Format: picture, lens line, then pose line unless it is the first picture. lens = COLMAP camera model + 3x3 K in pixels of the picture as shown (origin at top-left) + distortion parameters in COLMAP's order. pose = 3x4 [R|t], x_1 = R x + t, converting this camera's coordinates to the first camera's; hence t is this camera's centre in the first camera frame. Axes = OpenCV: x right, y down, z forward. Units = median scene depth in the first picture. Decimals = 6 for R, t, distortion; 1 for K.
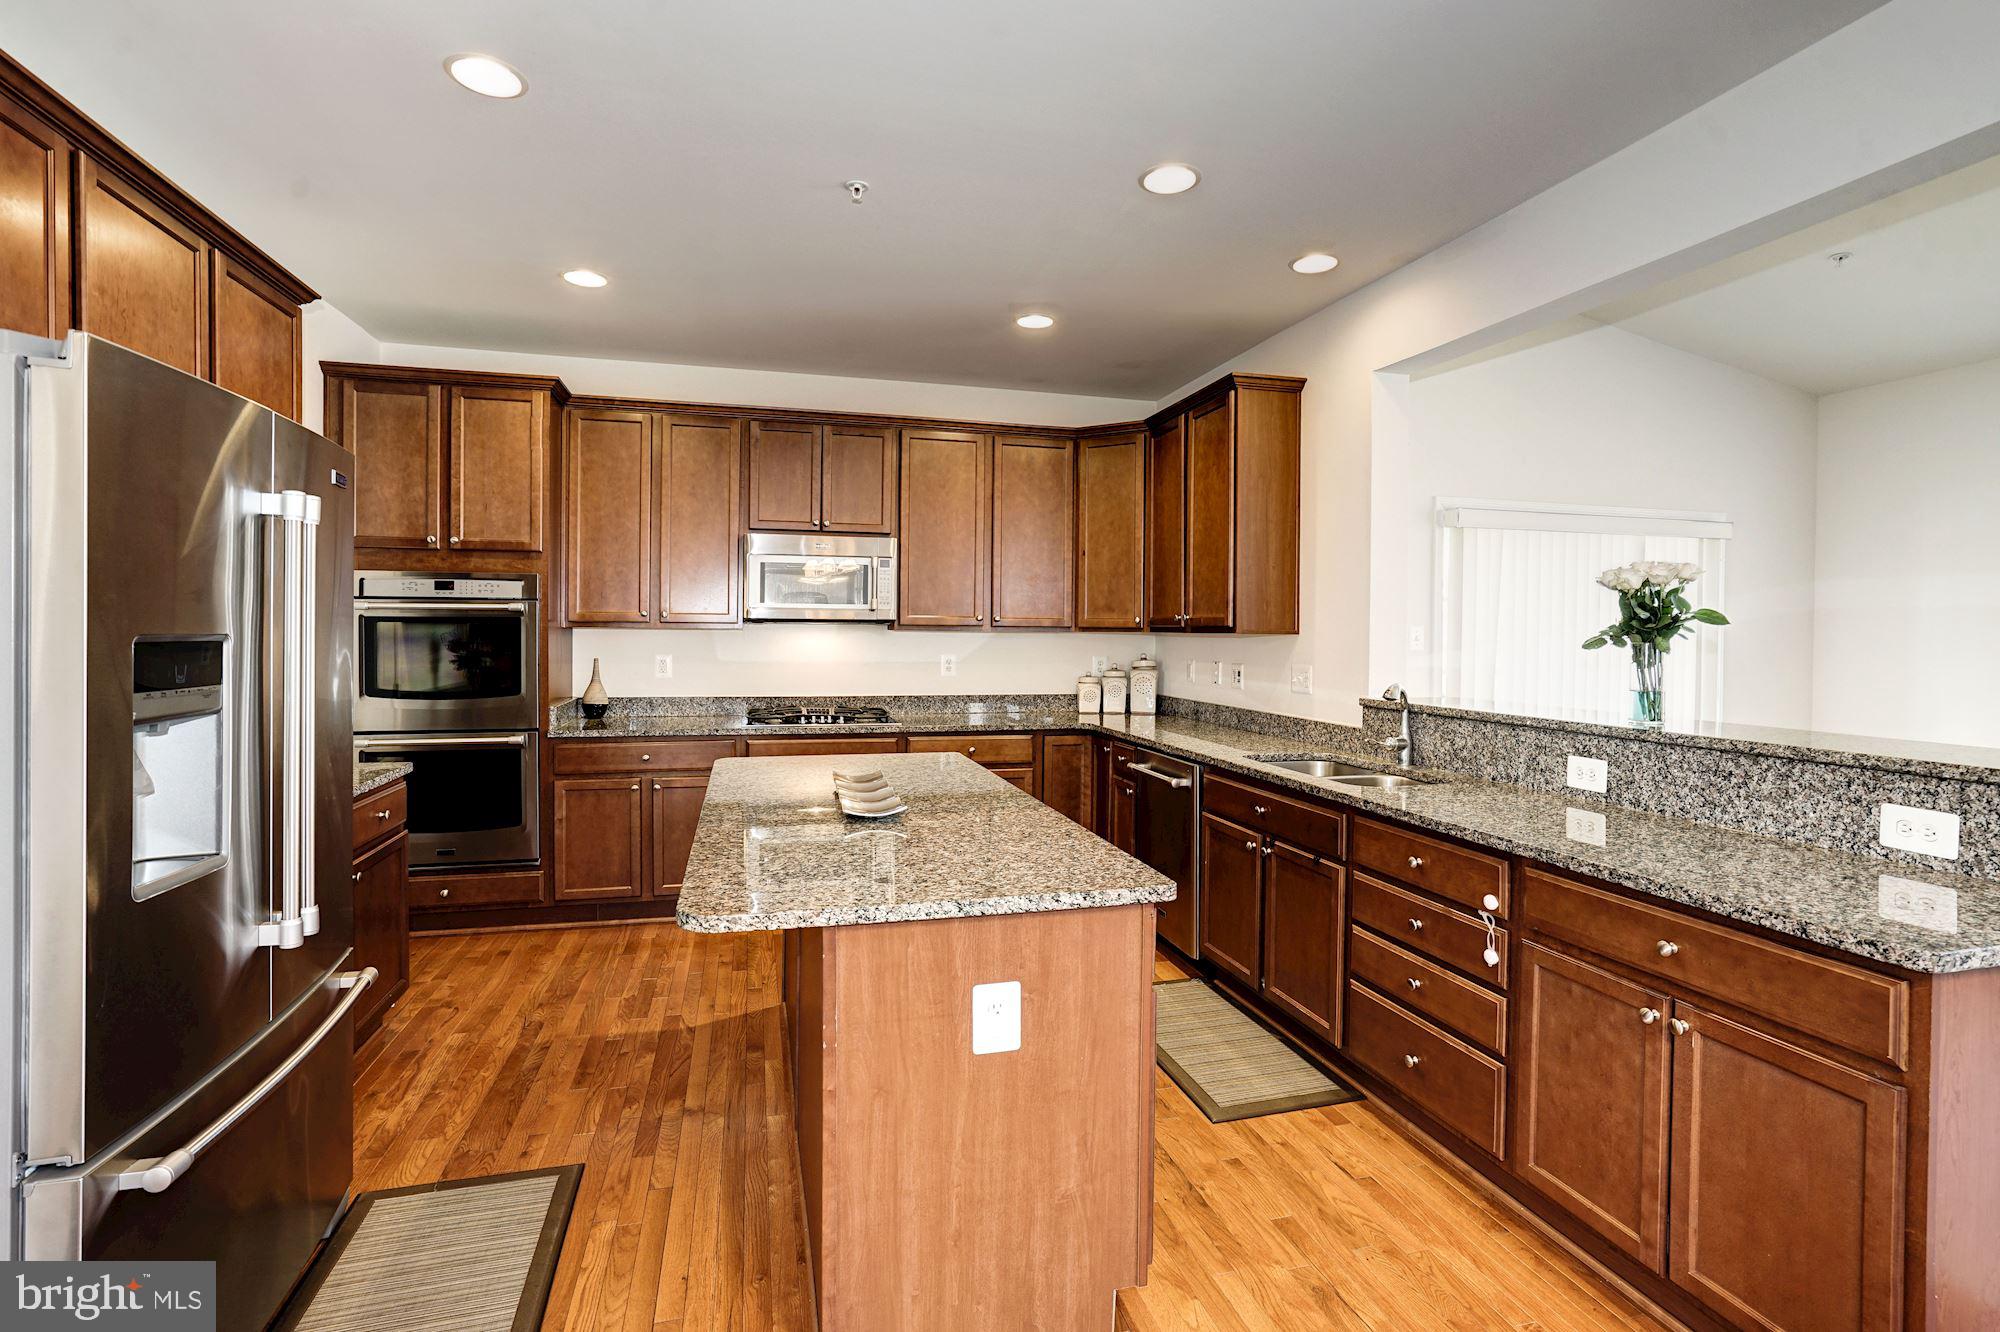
lens RADIAL K [[921.0, 0, 996.3], [0, 921.0, 647.1], [0, 0, 1]] dist [-0.044898, 0.023849]
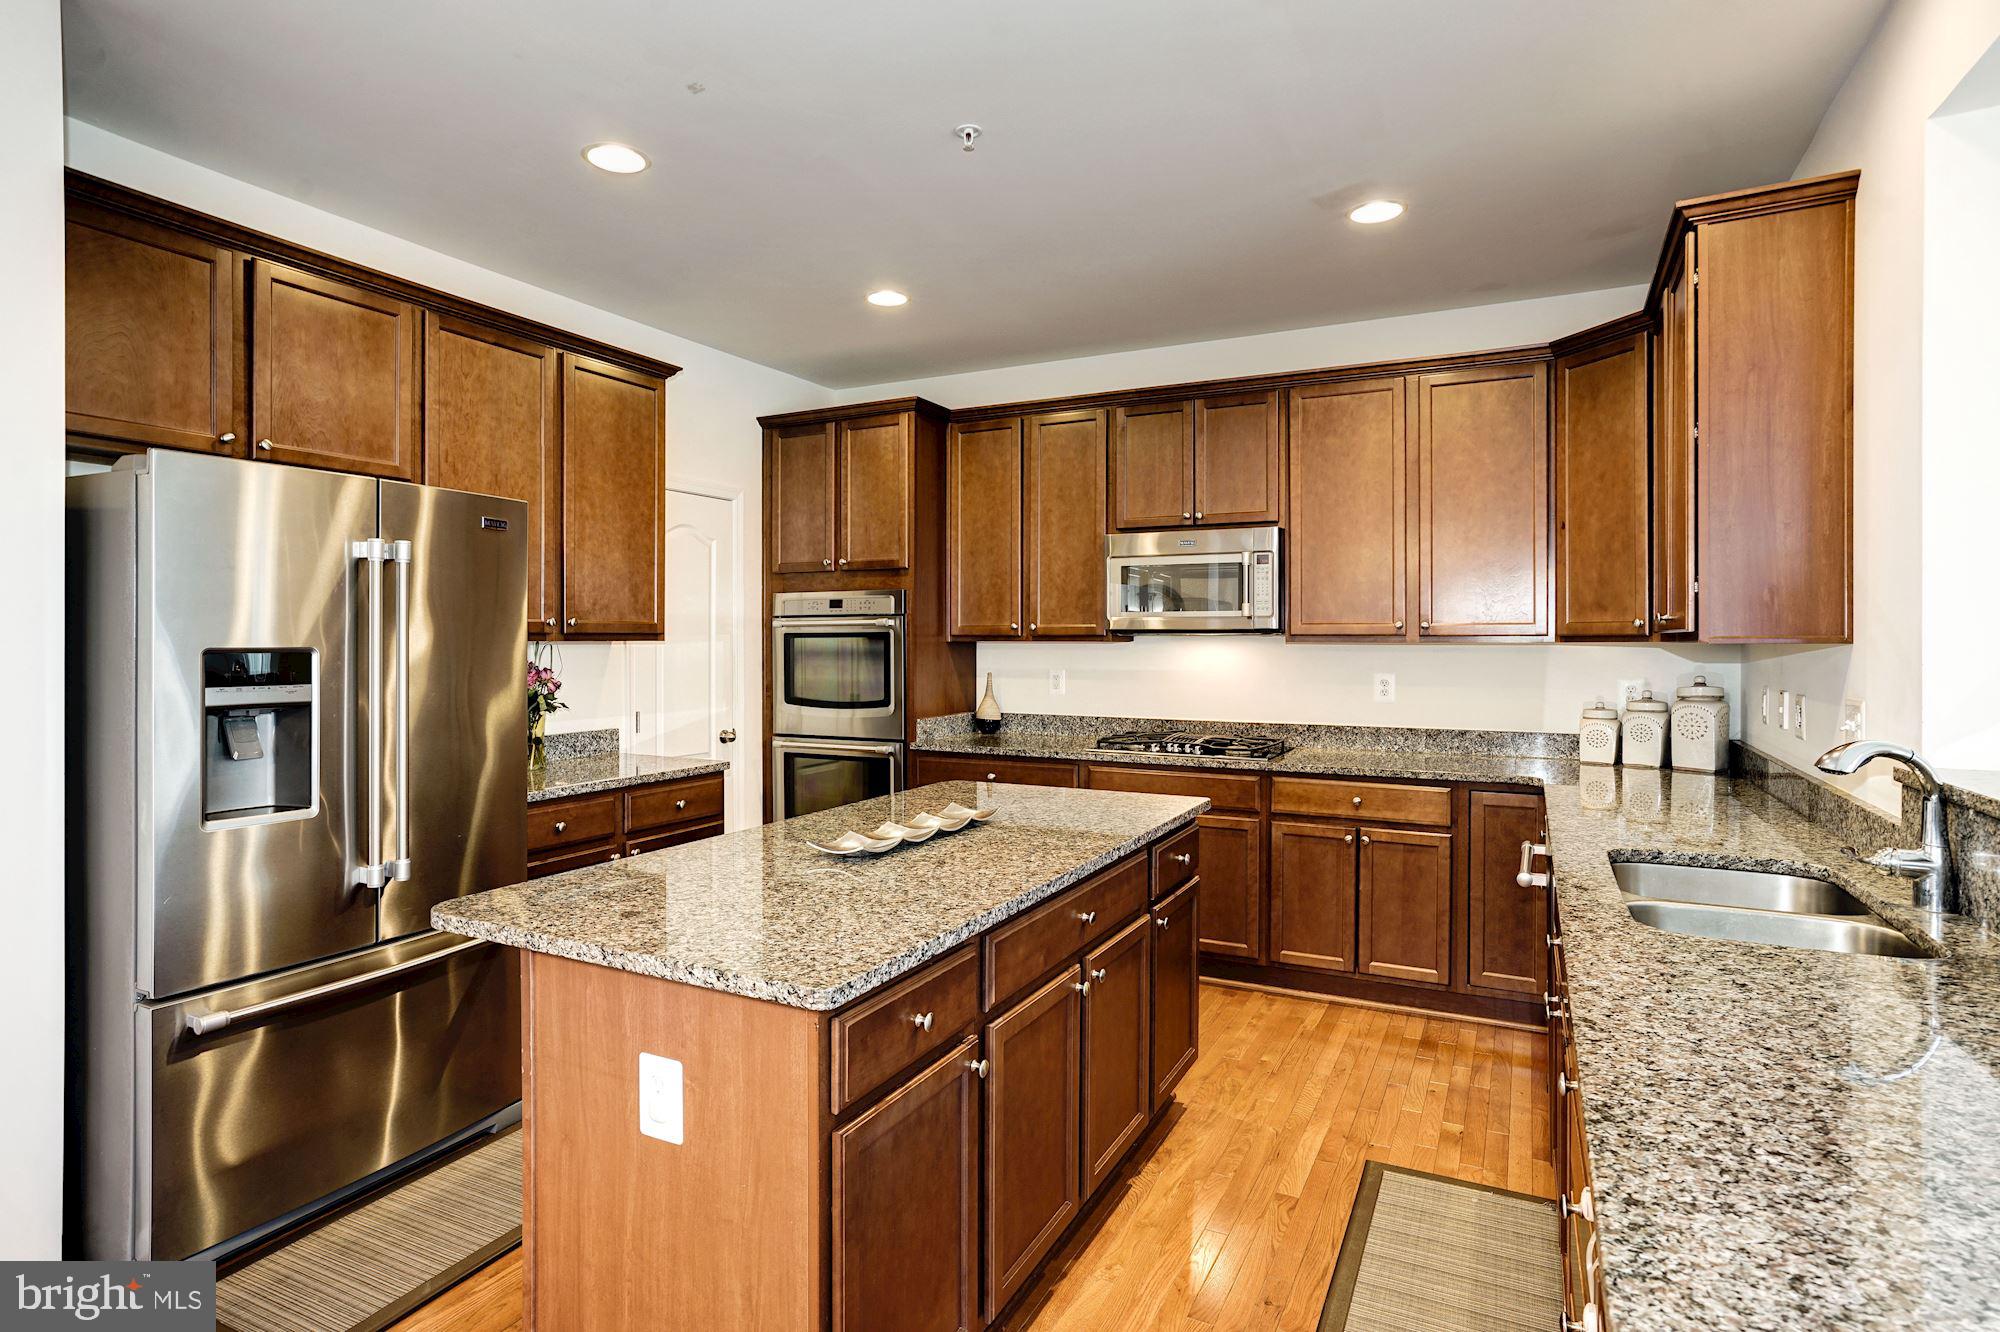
lens RADIAL K [[1029.5, 0, 997.9], [0, 1029.5, 646.3], [0, 0, 1]] dist [-0.055204, 0.049066]
pose [[0.741777, -0.005256, -0.670626, 0.399018], [-0.006283, 0.999871, -0.014787, 0.000246], [0.670618, 0.015183, 0.741648, 0.234631]]
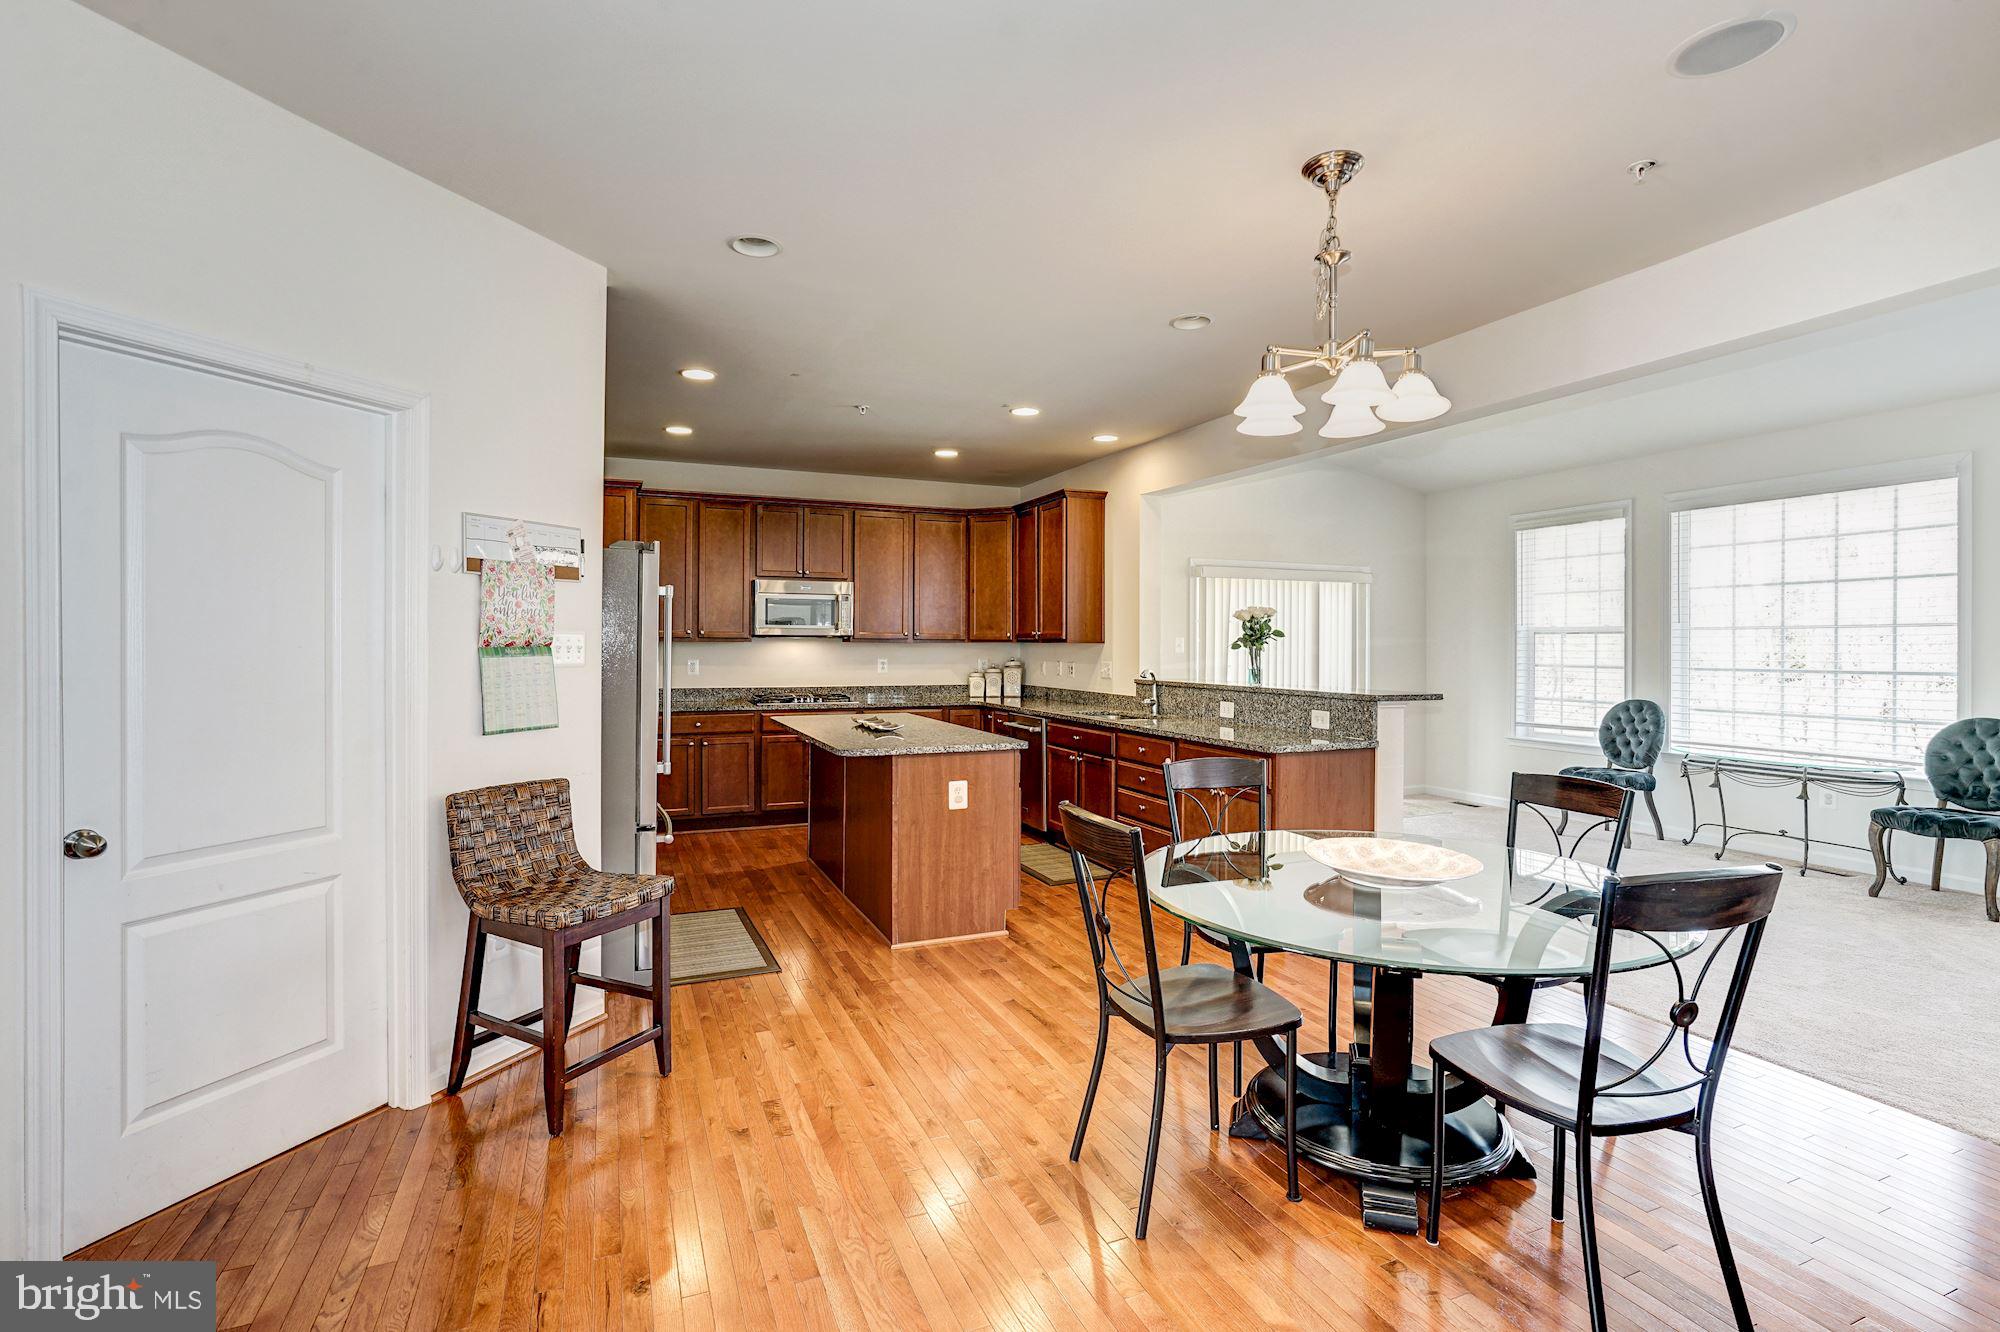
lens RADIAL K [[921.0, 0, 996.3], [0, 921.0, 647.1], [0, 0, 1]] dist [-0.044898, 0.023849]
pose [[0.989723, -0.005796, 0.142882, -0.118418], [0.007628, 0.999895, -0.012280, 0.013709], [-0.142796, 0.013244, 0.989664, -0.709610]]
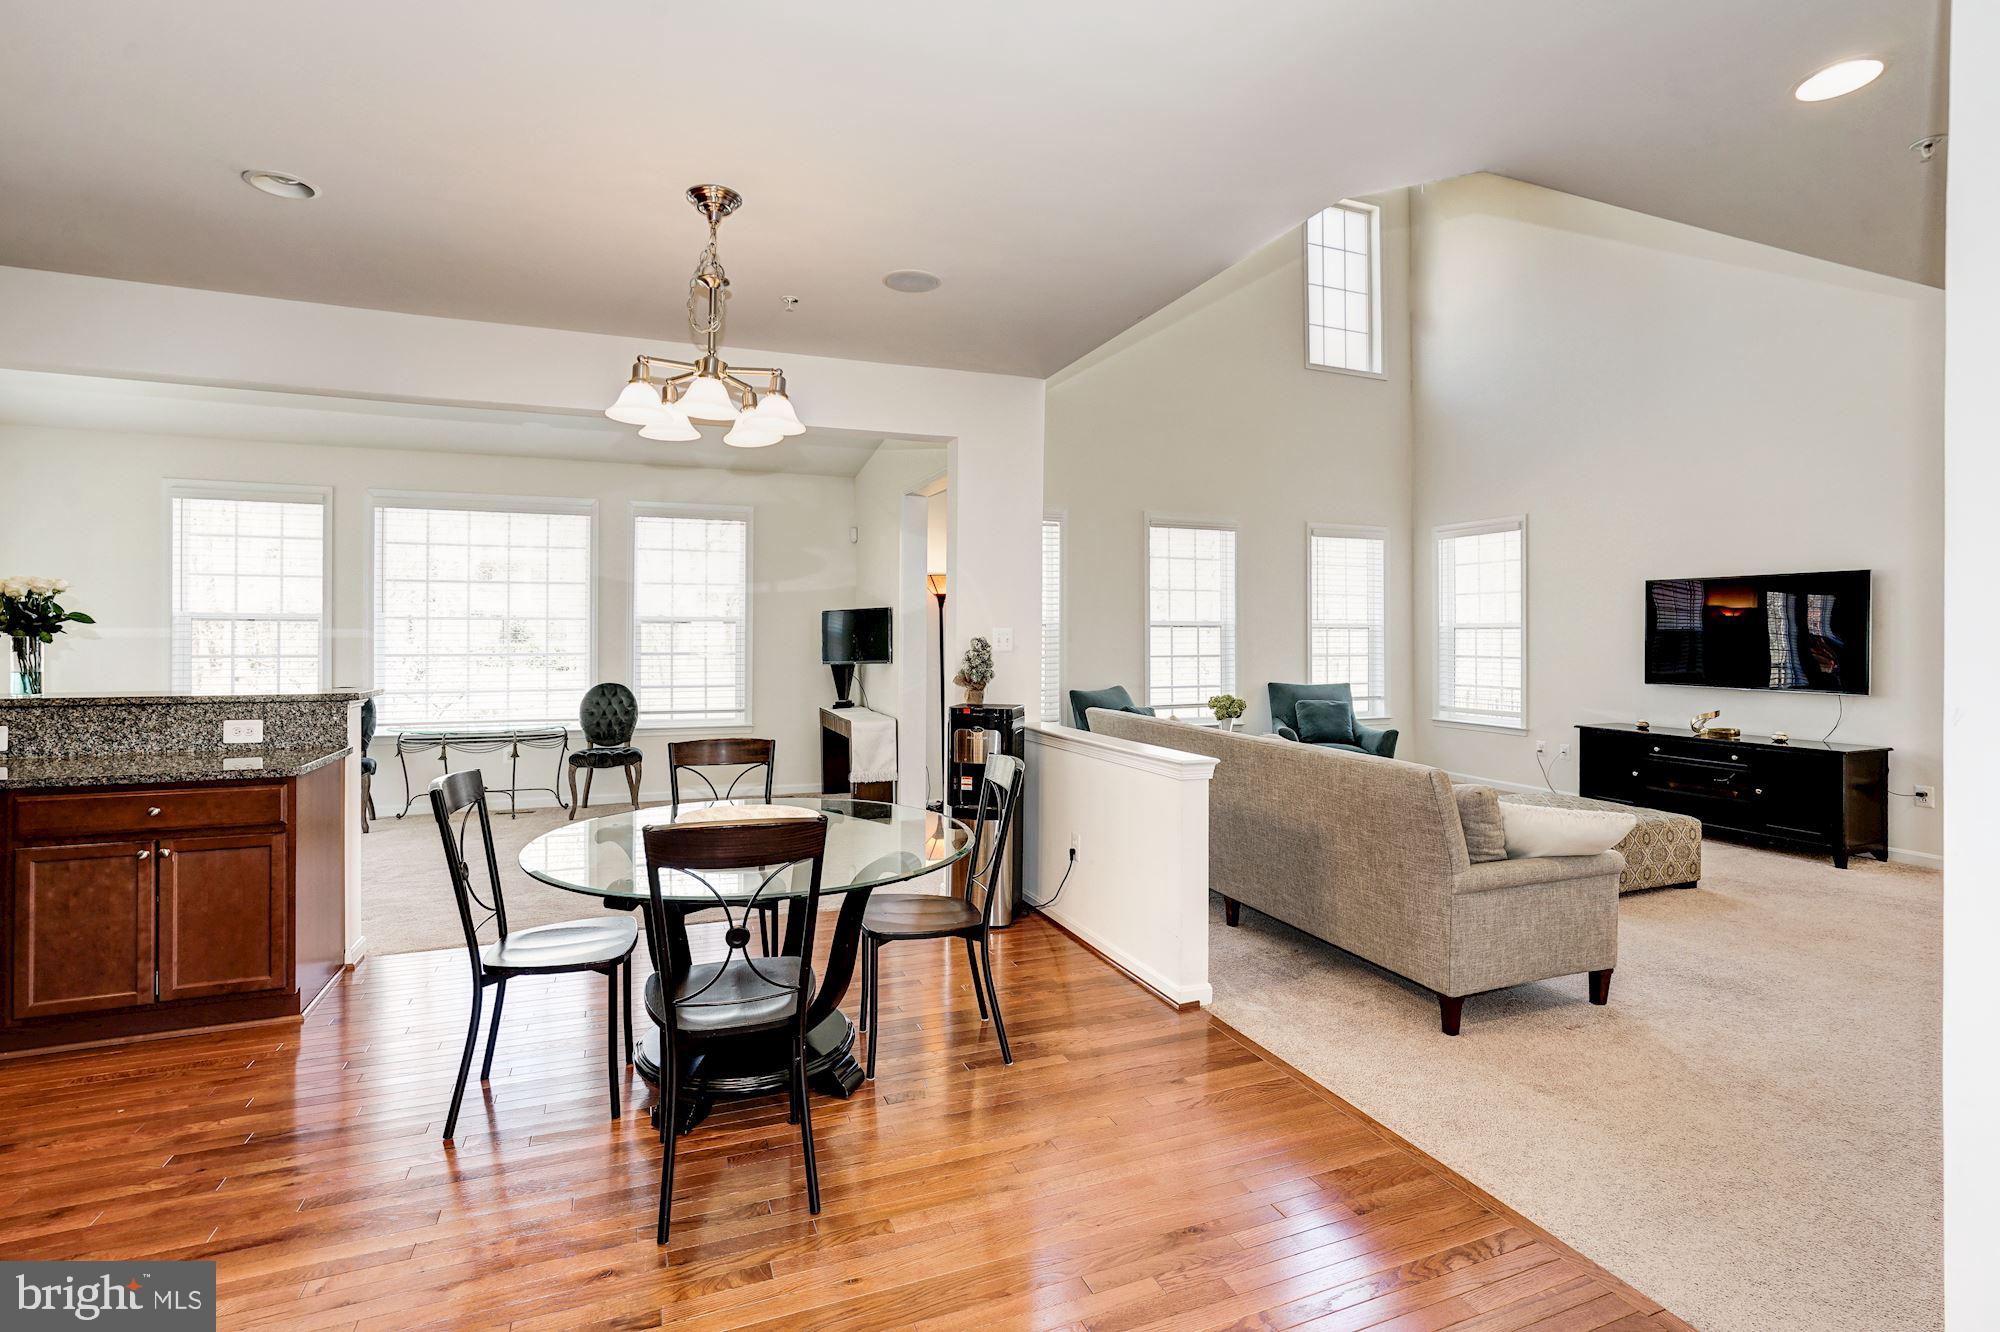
lens RADIAL K [[918.0, 0, 996.2], [0, 918.0, 627.8], [0, 0, 1]] dist [-0.045038, 0.023268]
pose [[-0.115676, -0.000775, 0.993287, -0.553211], [0.014235, 0.999896, 0.002438, -0.000273], [-0.993185, 0.014421, -0.115653, -0.196748]]
